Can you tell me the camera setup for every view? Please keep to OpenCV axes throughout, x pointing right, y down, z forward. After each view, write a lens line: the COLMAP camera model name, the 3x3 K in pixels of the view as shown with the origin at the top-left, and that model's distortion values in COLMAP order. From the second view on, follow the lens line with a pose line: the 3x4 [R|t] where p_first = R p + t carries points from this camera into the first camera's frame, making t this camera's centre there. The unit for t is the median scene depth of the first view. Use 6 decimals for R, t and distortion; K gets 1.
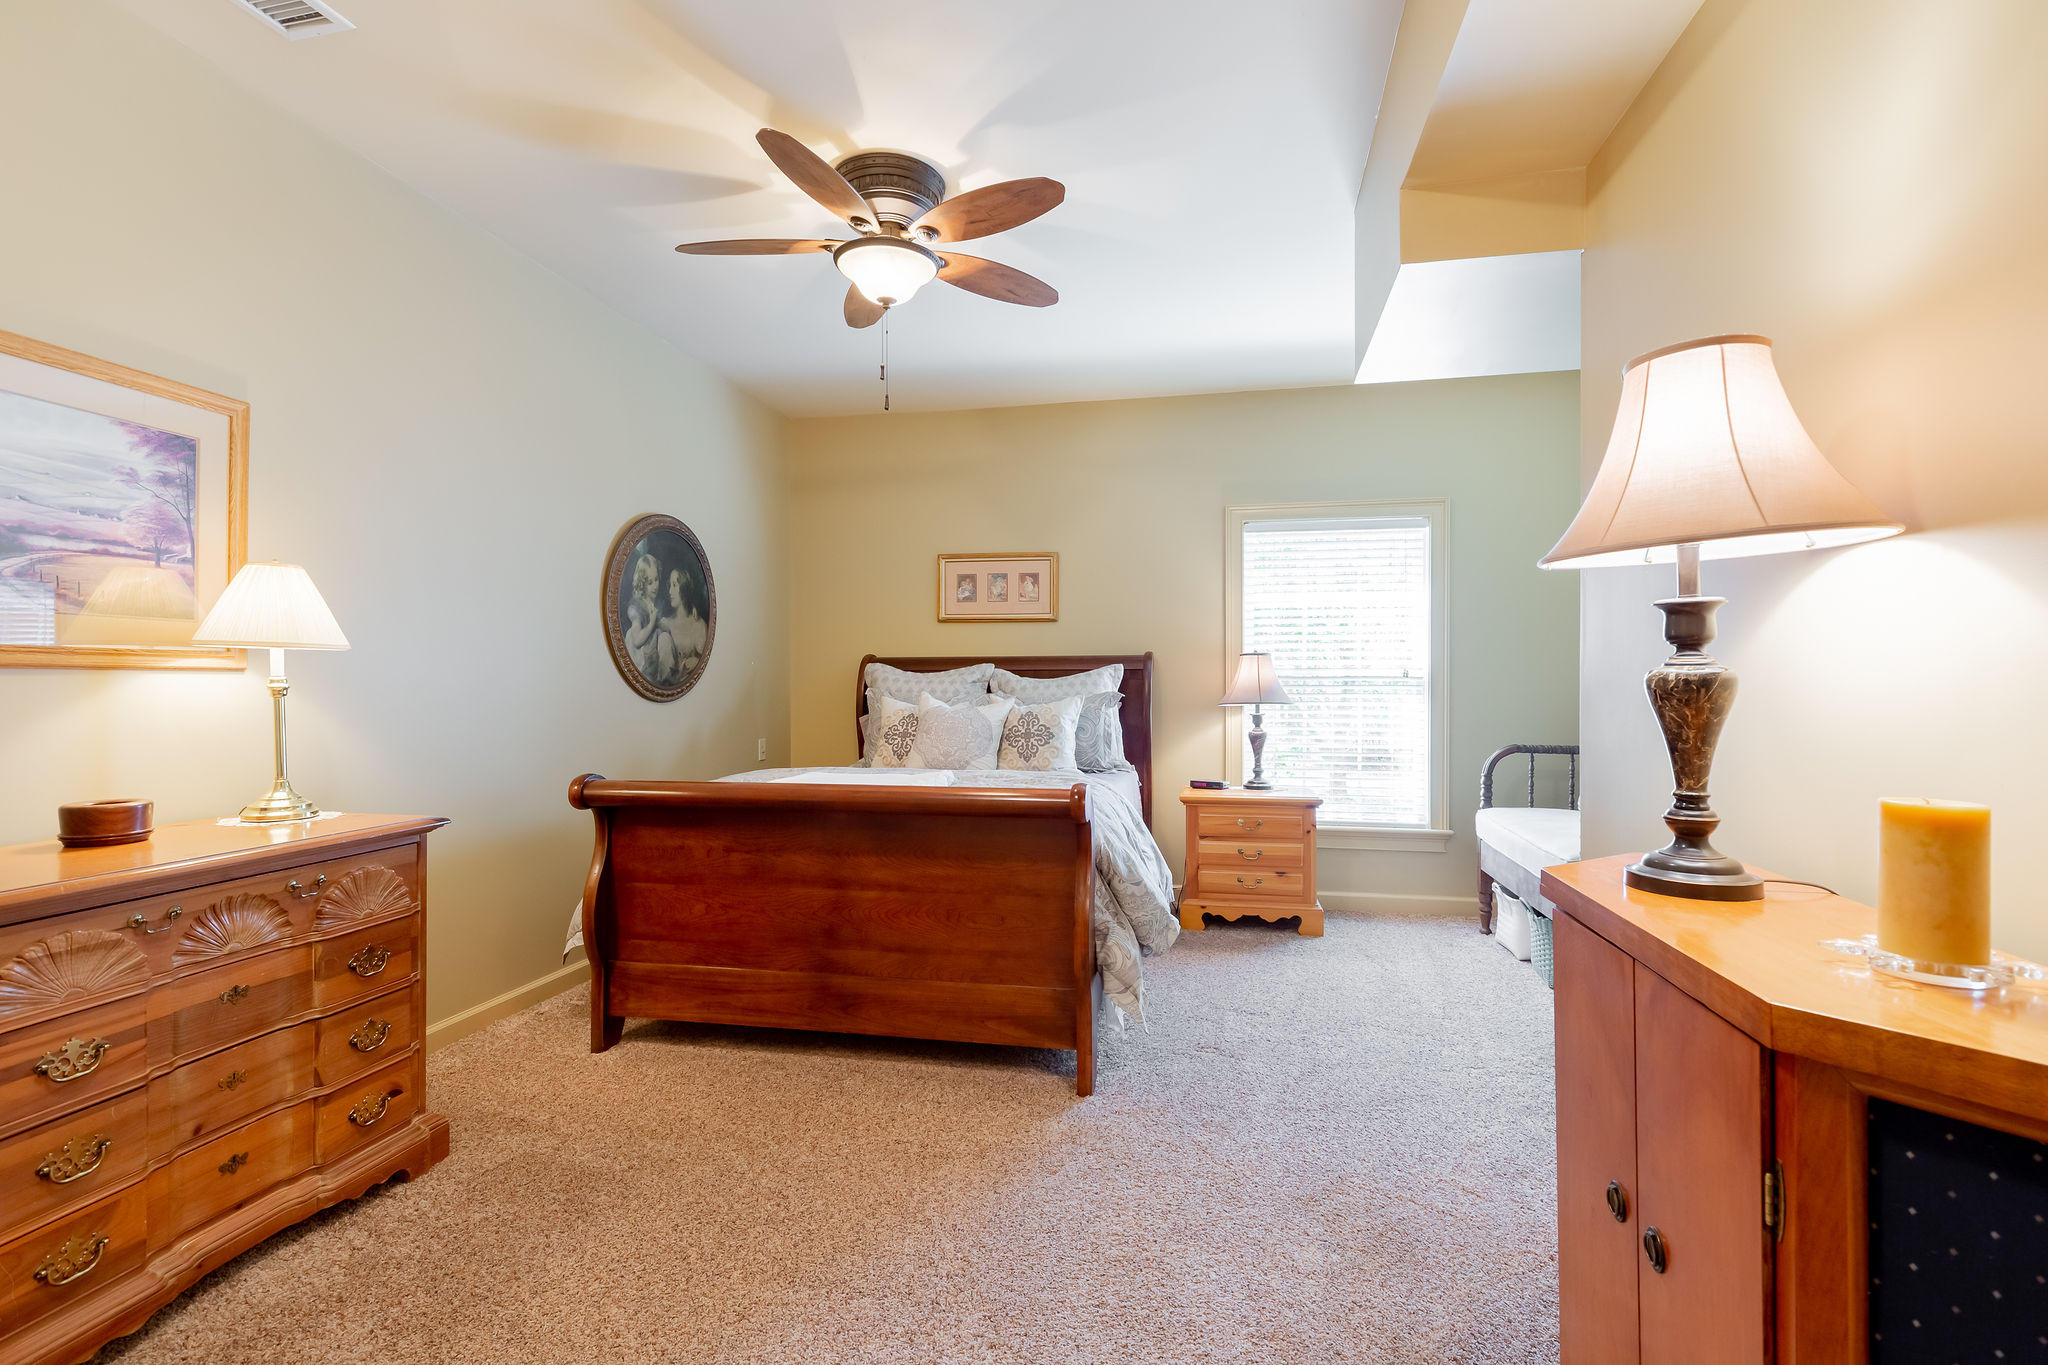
lens RADIAL K [[925.1, 0, 1008.2], [0, 925.1, 678.4], [0, 0, 1]] dist [0.004692, -0.000696]
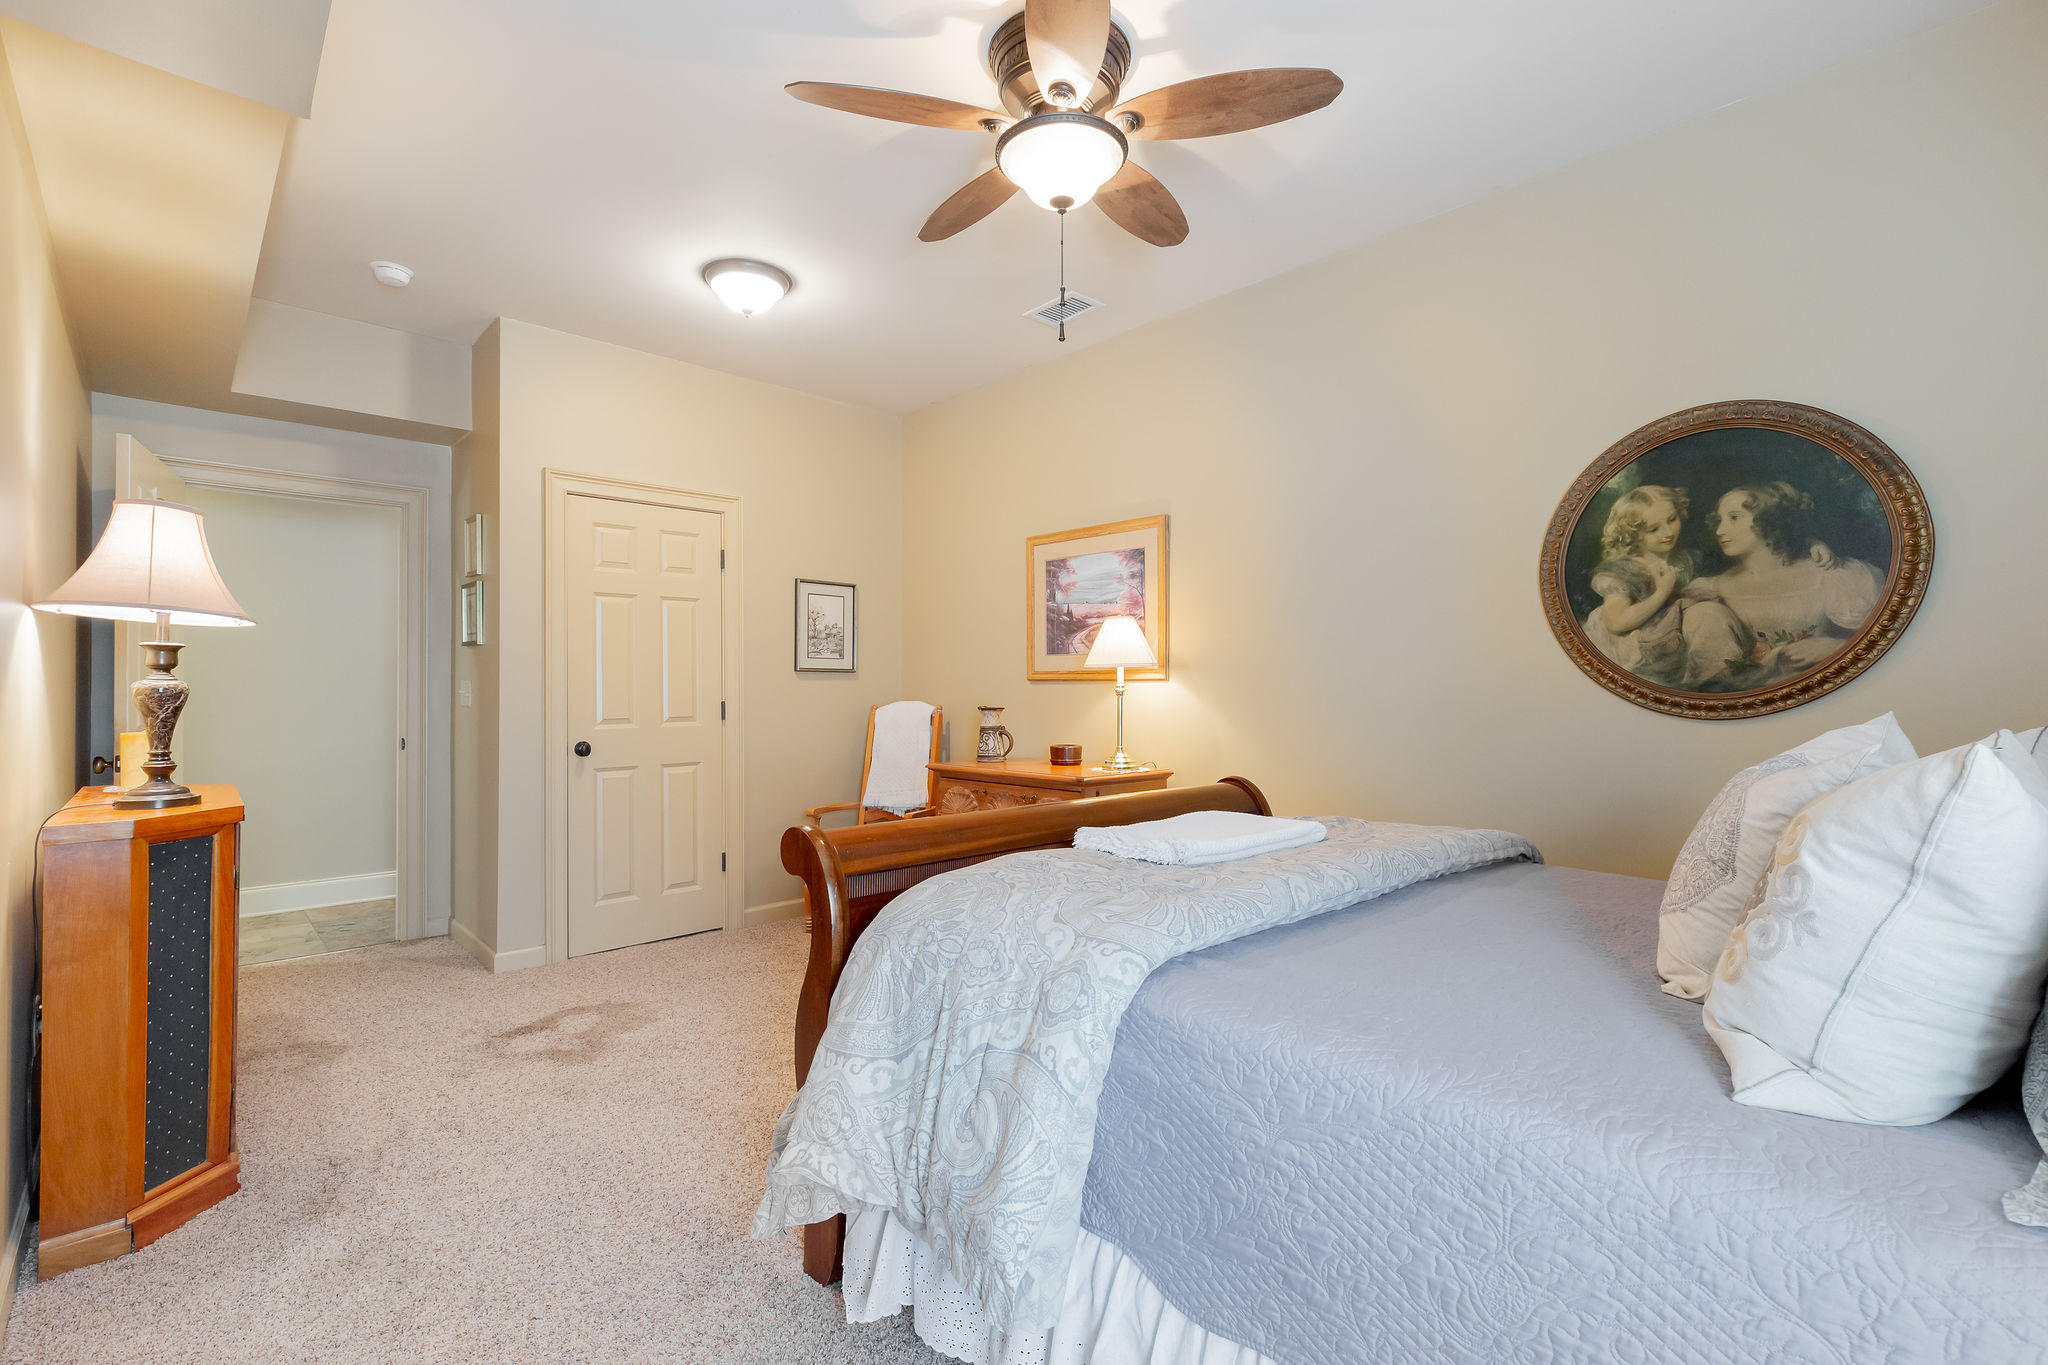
lens RADIAL K [[925.1, 0, 1025.5], [0, 925.1, 688.1], [0, 0, 1]] dist [0.004692, -0.000696]
pose [[-0.566521, 0.003546, -0.824040, 0.365250], [0.007085, 0.999975, -0.000568, 0.002771], [0.824017, -0.006160, -0.566532, 0.964722]]
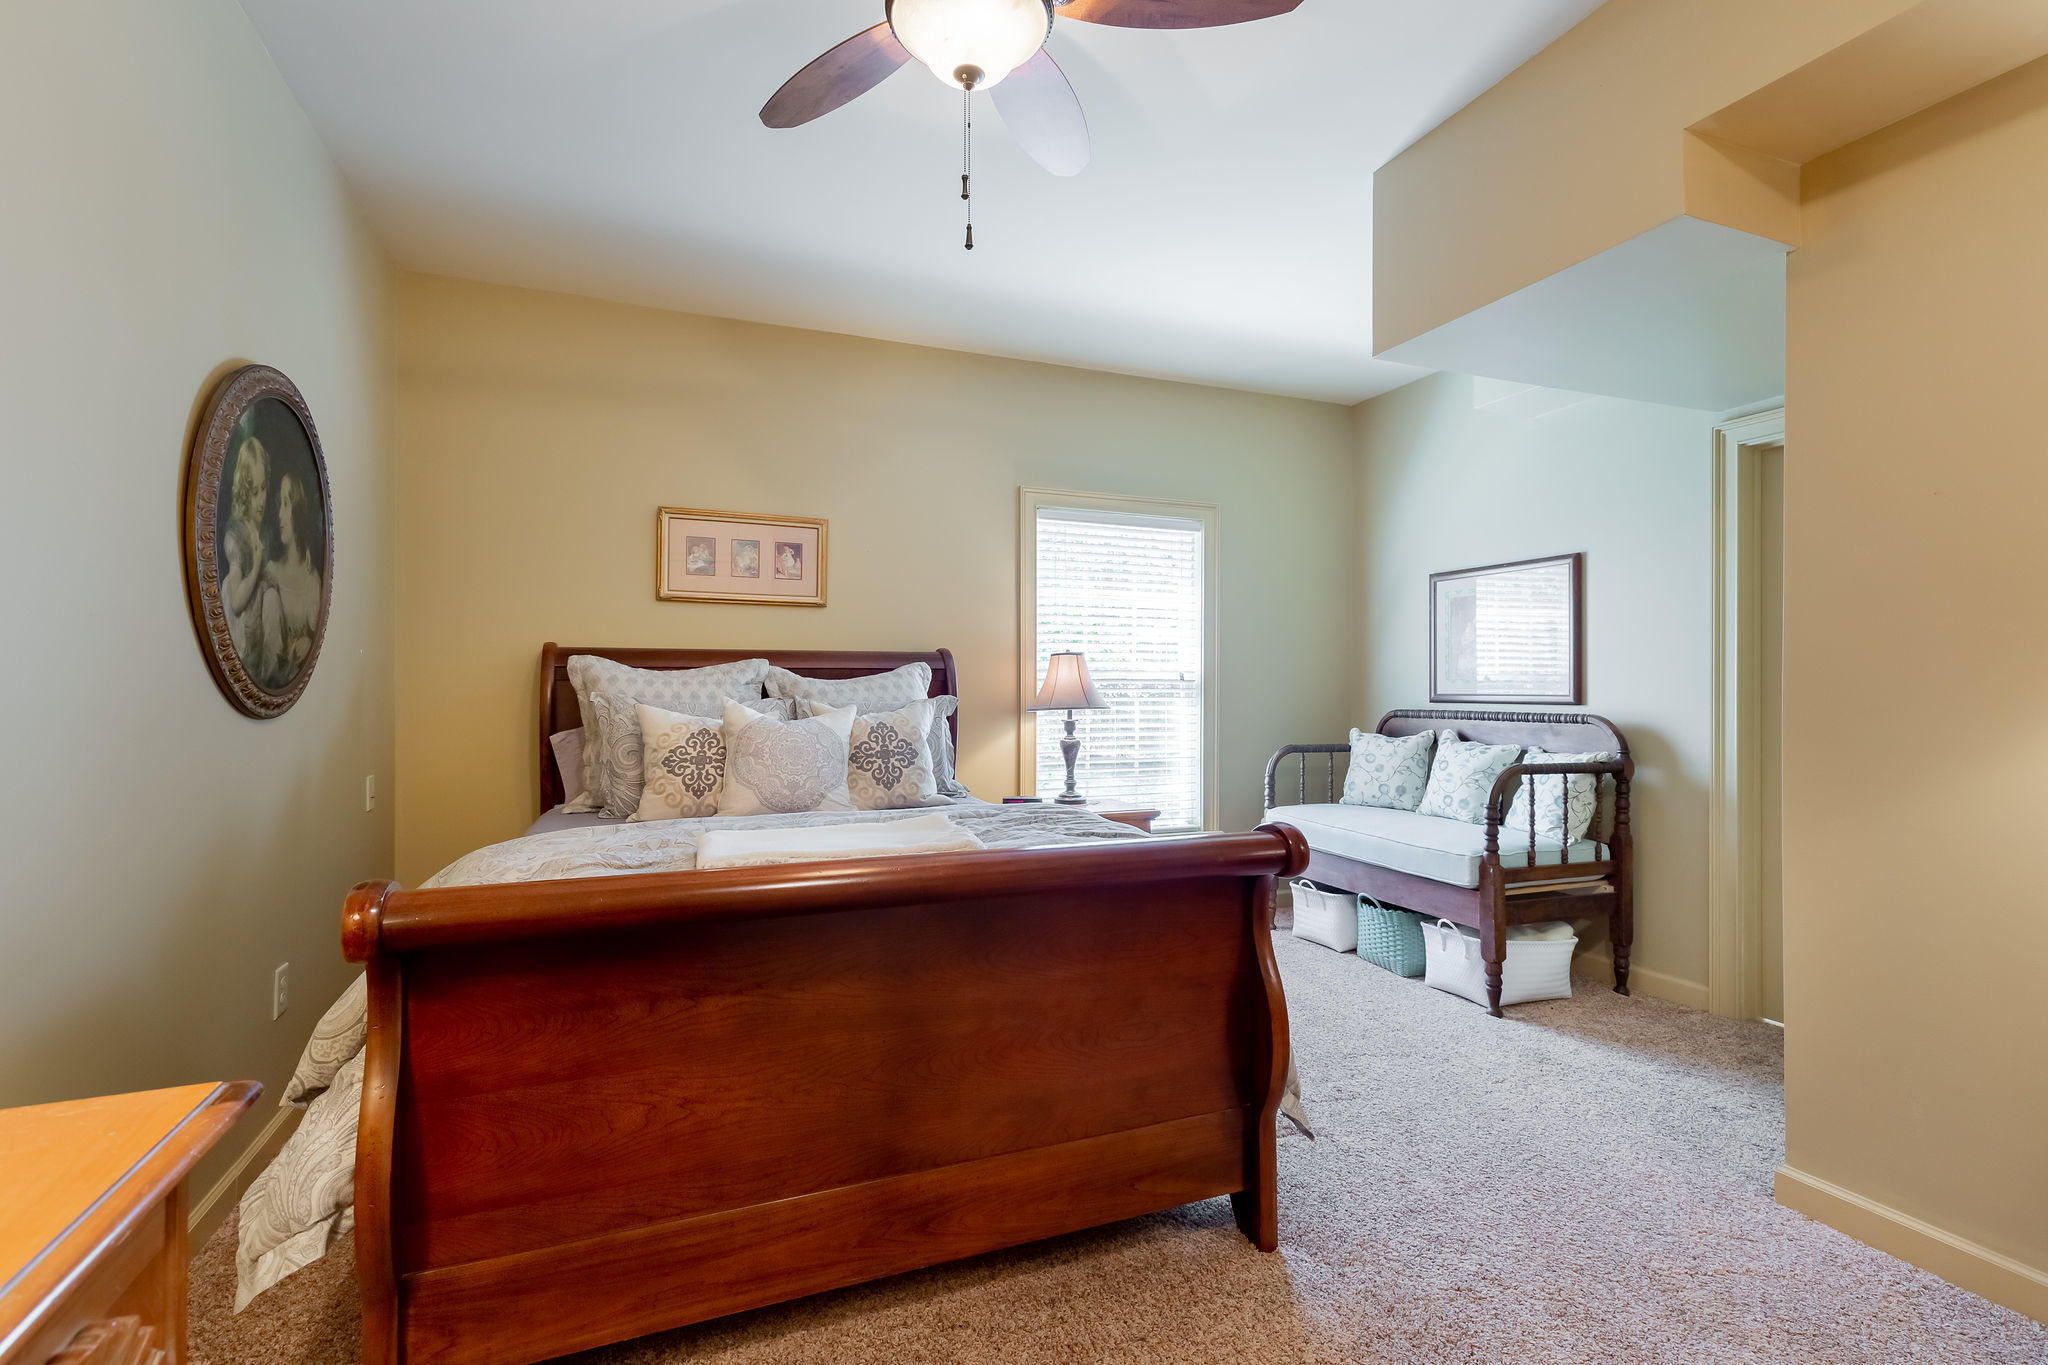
lens RADIAL K [[925.1, 0, 1005.8], [0, 925.1, 679.9], [0, 0, 1]] dist [0.004692, -0.000696]
pose [[0.835285, 0.006153, 0.549783, -0.306761], [-0.005003, 0.999981, -0.003589, 0.003008], [-0.549794, 0.000247, 0.835300, 0.311105]]
